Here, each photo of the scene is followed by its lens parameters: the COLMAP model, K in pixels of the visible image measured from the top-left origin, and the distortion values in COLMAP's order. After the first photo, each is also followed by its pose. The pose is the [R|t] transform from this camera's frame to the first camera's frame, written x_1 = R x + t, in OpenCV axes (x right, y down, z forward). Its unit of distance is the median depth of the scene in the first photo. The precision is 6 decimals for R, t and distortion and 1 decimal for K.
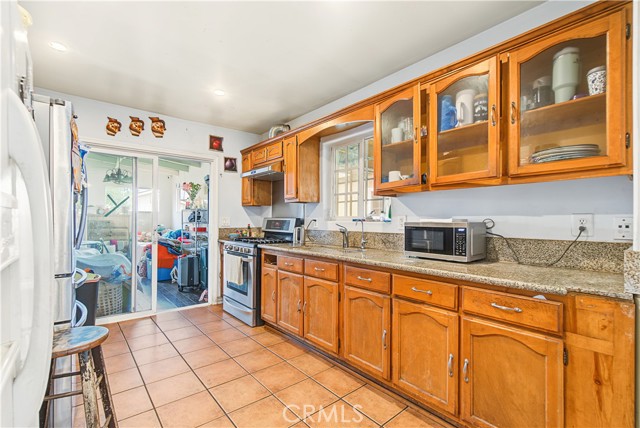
lens RADIAL K [[289.1, 0, 319.9], [0, 289.1, 219.9], [0, 0, 1]] dist [0.002364, 0.000575]
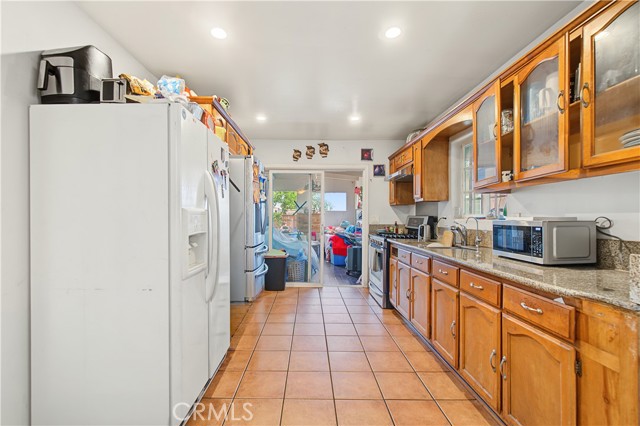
lens RADIAL K [[289.1, 0, 317.5], [0, 289.1, 214.2], [0, 0, 1]] dist [0.002364, 0.000575]
pose [[0.780444, -0.006801, -0.625189, 0.400132], [-0.000221, 0.999938, -0.011153, -0.001595], [0.625226, 0.008842, 0.780394, -0.125127]]
